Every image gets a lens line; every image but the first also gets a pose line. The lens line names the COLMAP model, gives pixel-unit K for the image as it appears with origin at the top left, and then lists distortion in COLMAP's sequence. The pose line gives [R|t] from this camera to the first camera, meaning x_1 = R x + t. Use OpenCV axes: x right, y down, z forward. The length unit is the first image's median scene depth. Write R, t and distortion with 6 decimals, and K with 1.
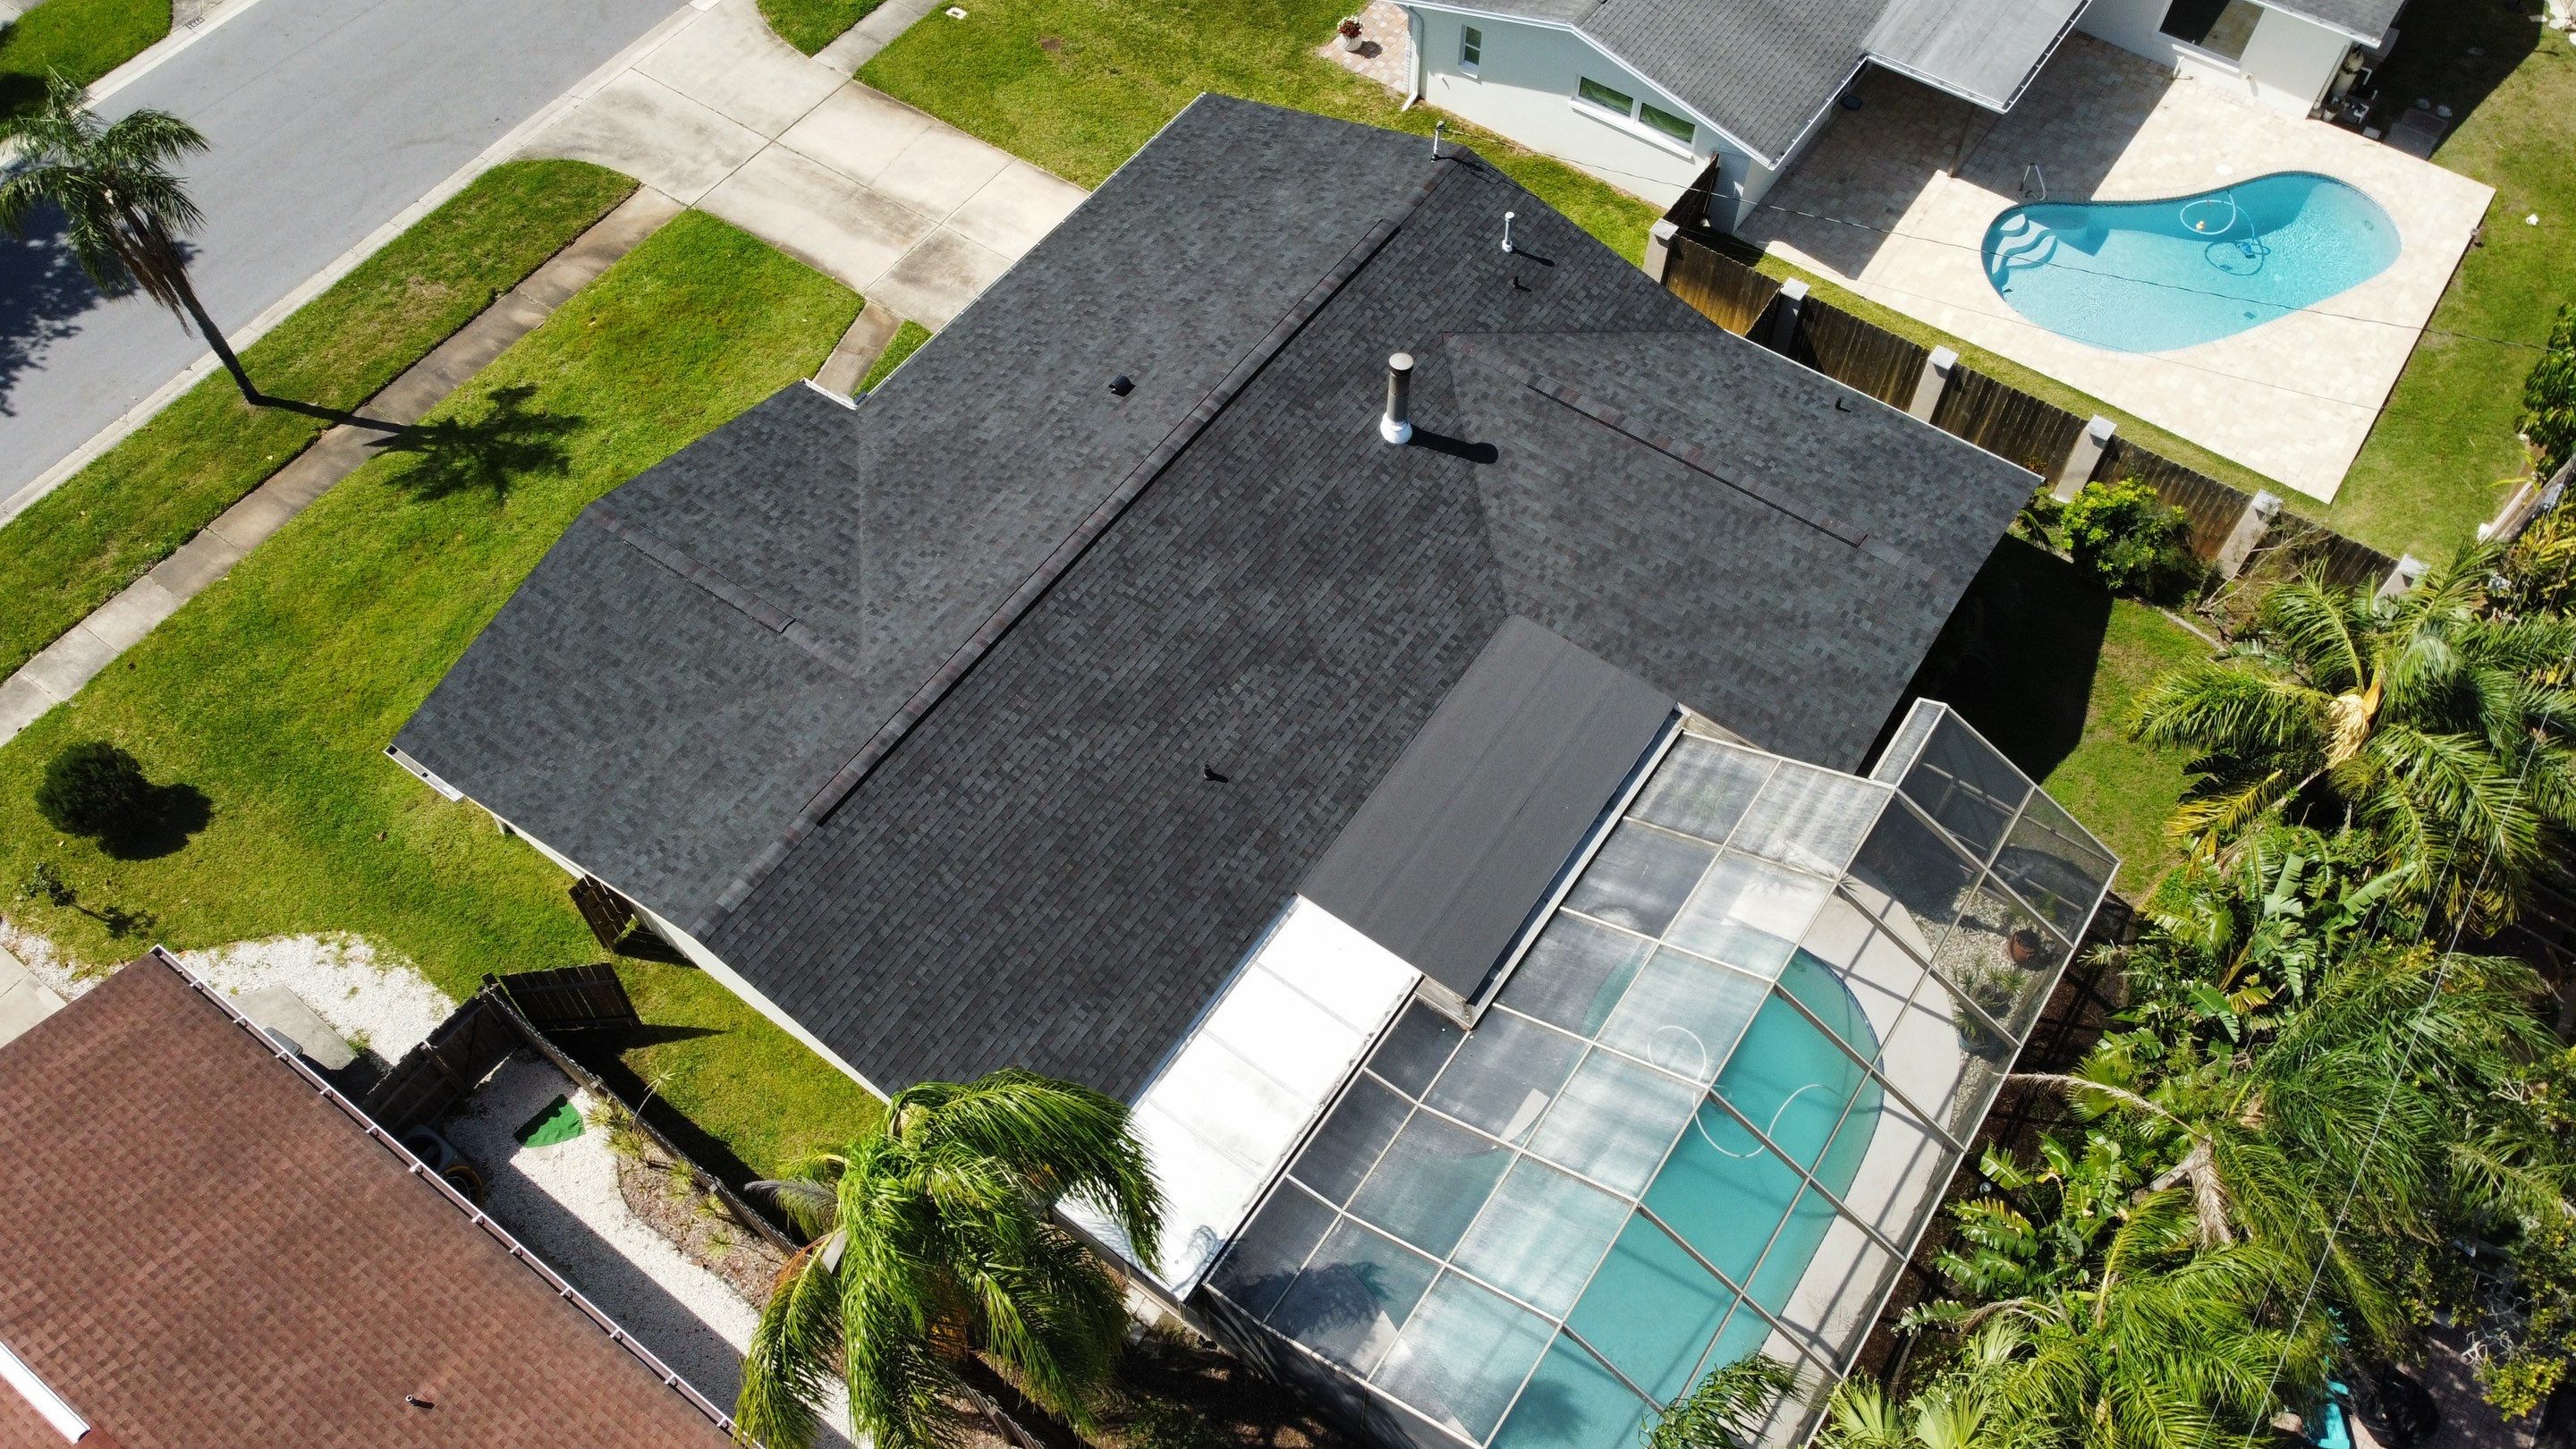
lens RADIAL K [[1942.2, 0, 1266.2], [0, 1942.2, 702.4], [0, 0, 1]] dist [0.004941, -0.016010]
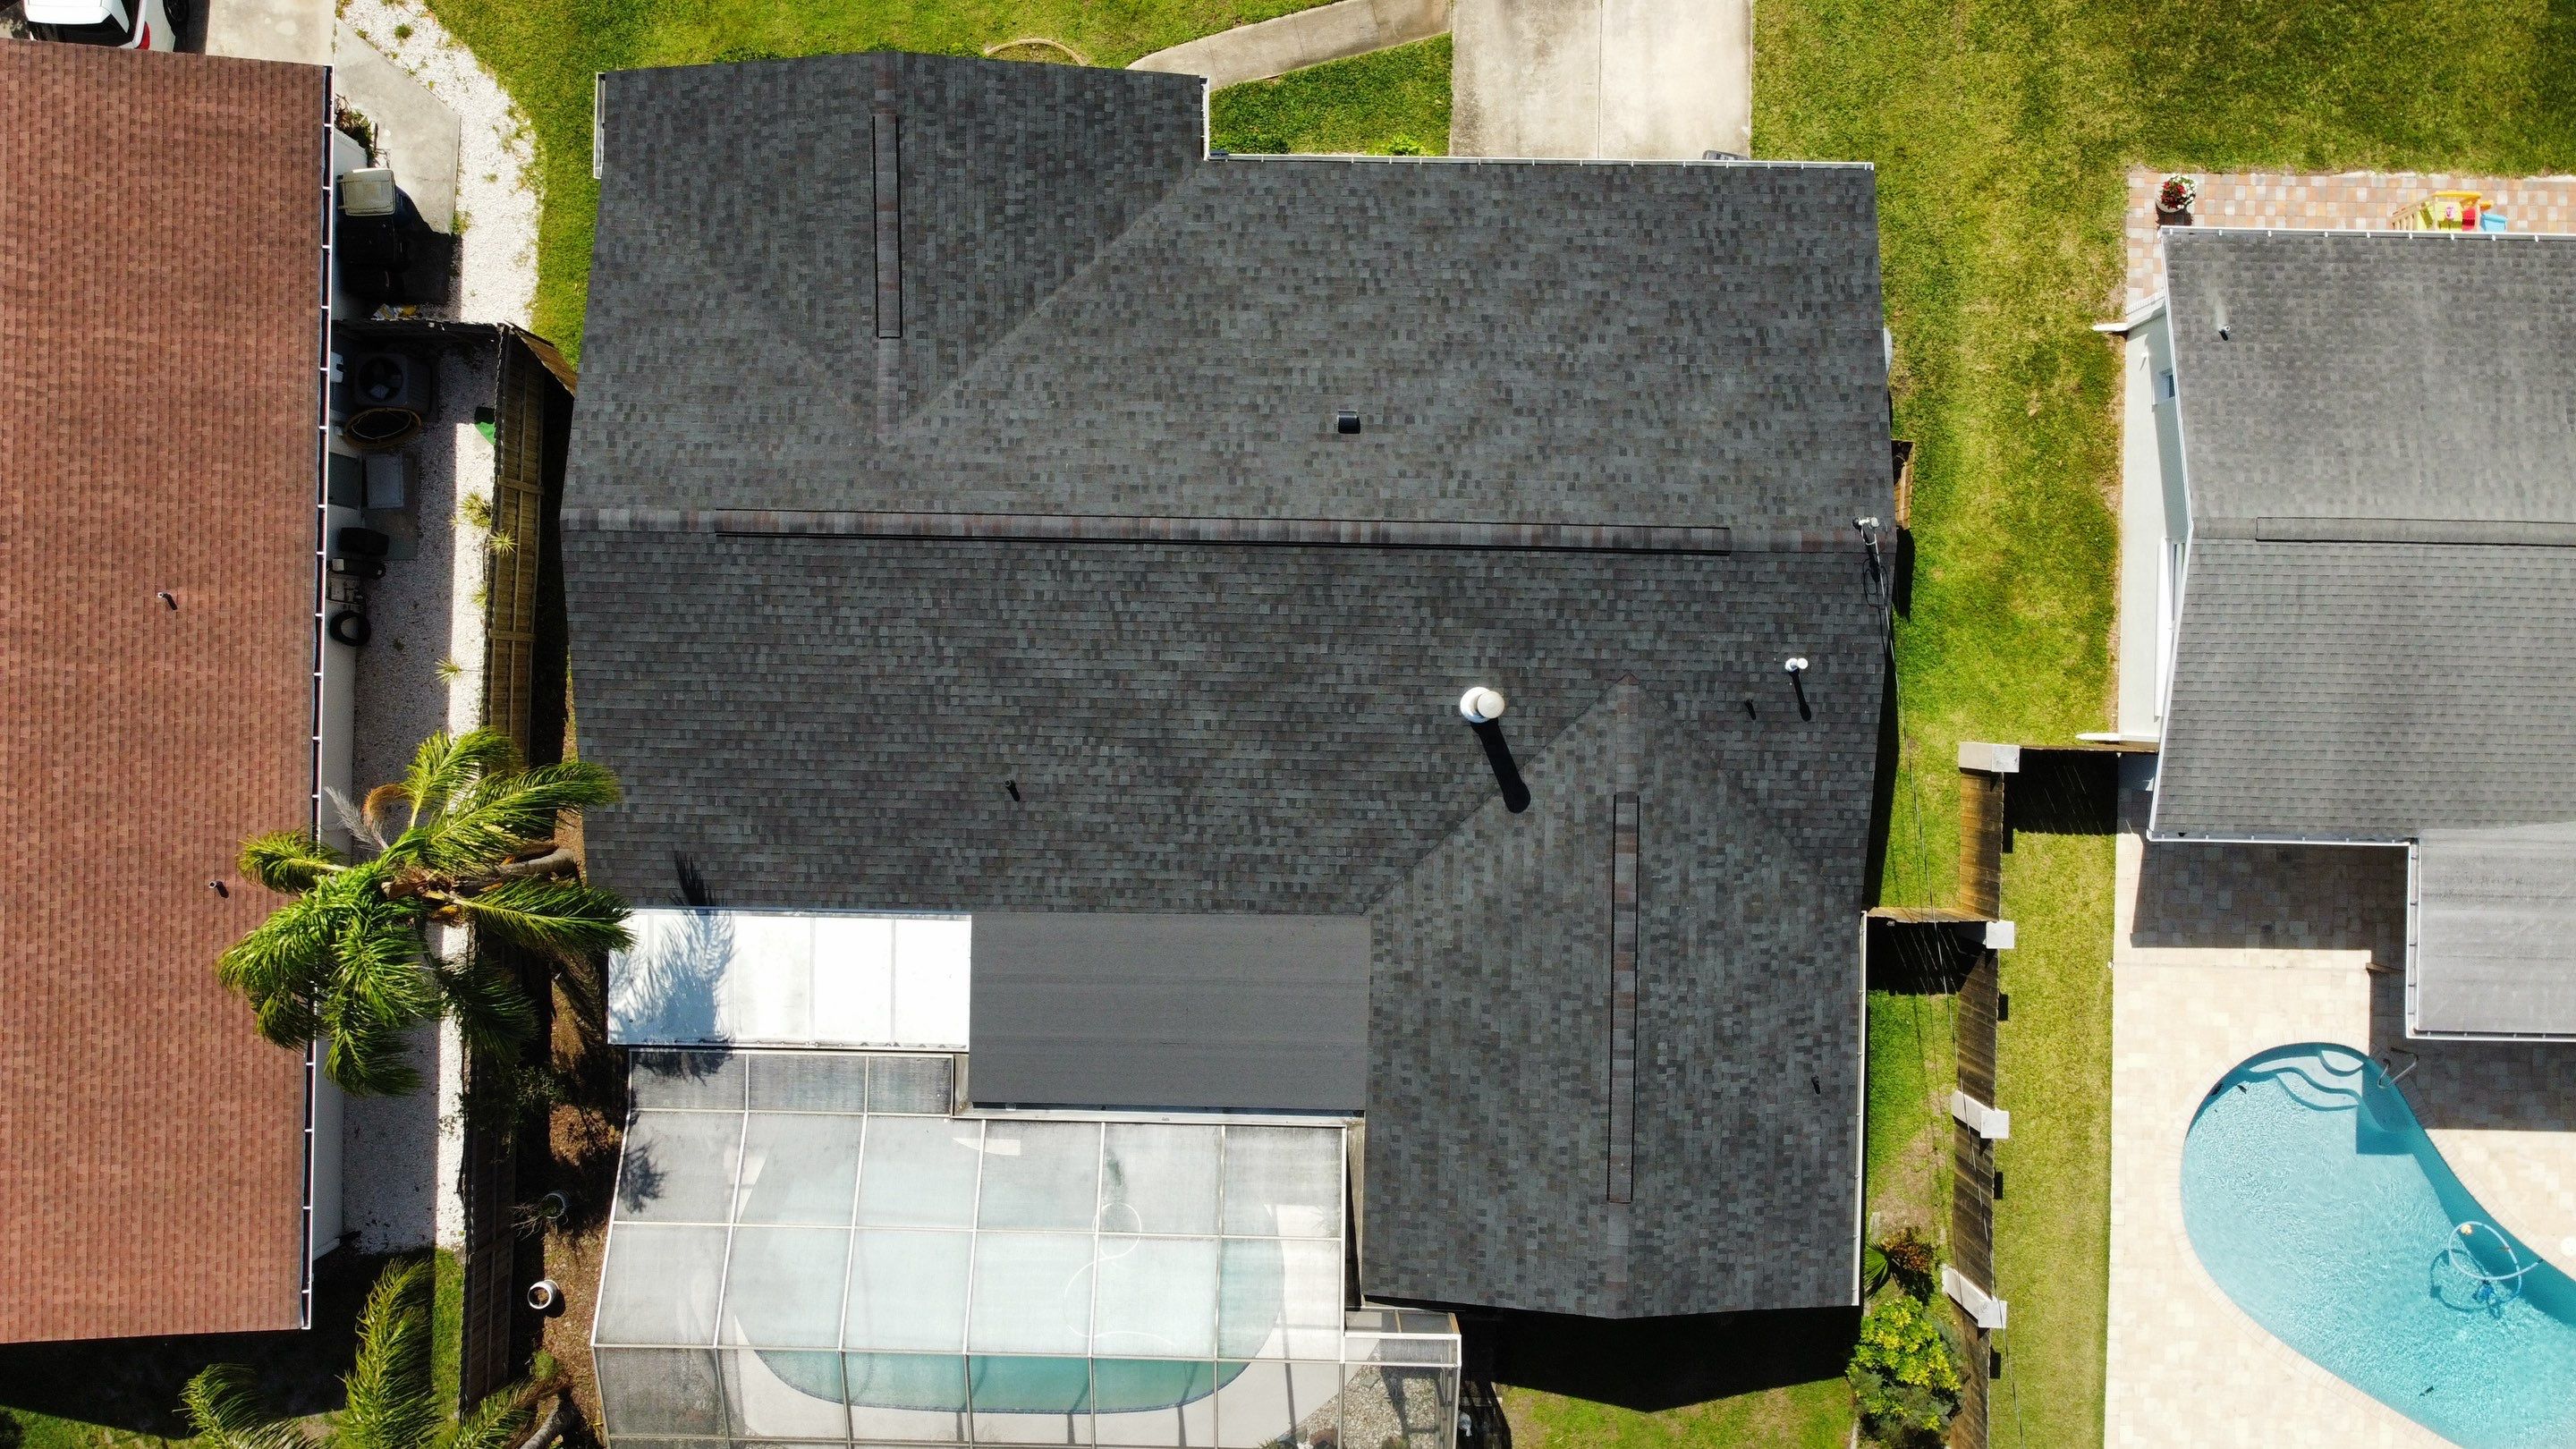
lens RADIAL K [[1942.2, 0, 1264.7], [0, 1942.2, 708.4], [0, 0, 1]] dist [0.004941, -0.016010]
pose [[0.565002, 0.825089, -0.000069, 0.012304], [-0.679557, 0.465392, 0.567109, -0.595504], [0.467947, -0.320371, 0.823643, 0.215287]]
